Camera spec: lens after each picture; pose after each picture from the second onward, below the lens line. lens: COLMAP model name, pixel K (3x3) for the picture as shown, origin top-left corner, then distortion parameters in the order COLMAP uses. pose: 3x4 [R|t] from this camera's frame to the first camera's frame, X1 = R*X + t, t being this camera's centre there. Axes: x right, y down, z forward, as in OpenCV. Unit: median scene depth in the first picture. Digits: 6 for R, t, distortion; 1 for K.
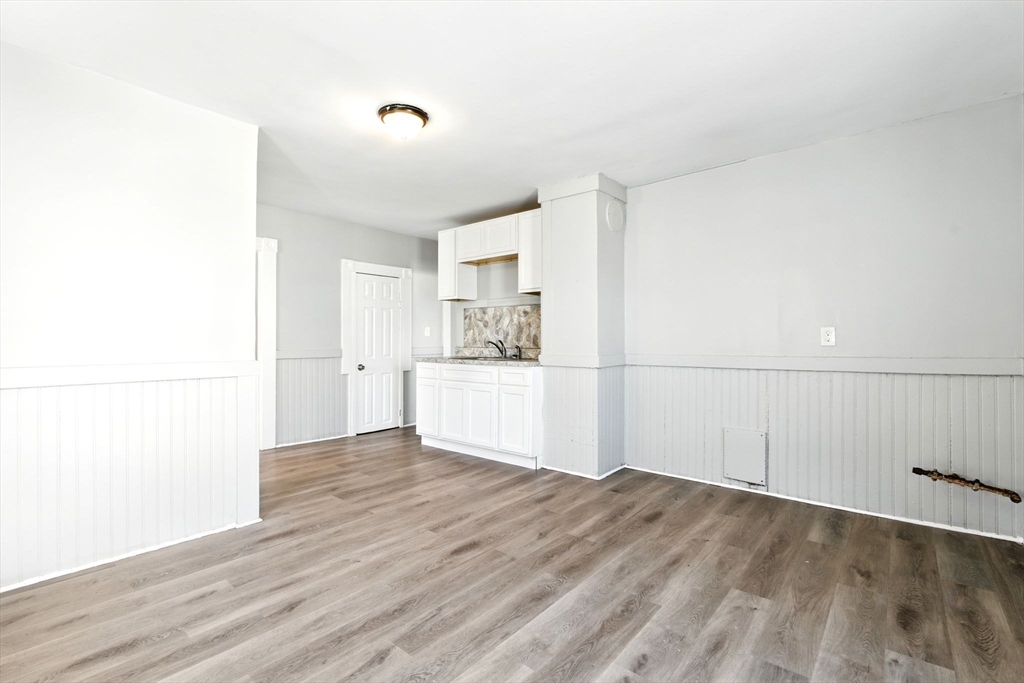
lens RADIAL K [[471.1, 0, 510.4], [0, 471.1, 328.6], [0, 0, 1]] dist [-0.004773, -0.000077]
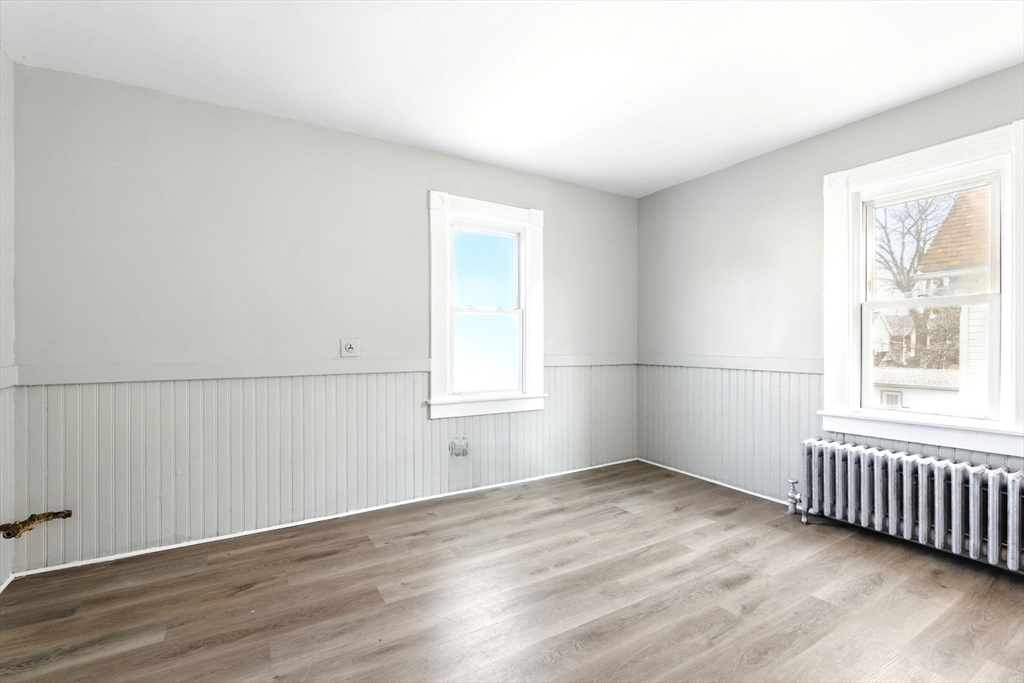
lens RADIAL K [[454.6, 0, 512.9], [0, 454.6, 341.9], [0, 0, 1]] dist [-0.008163, 0.001023]
pose [[-0.949372, 0.006115, 0.314095, -0.027836], [-0.001777, 0.999690, -0.024836, 0.020088], [-0.314150, -0.024136, -0.949067, 0.799604]]
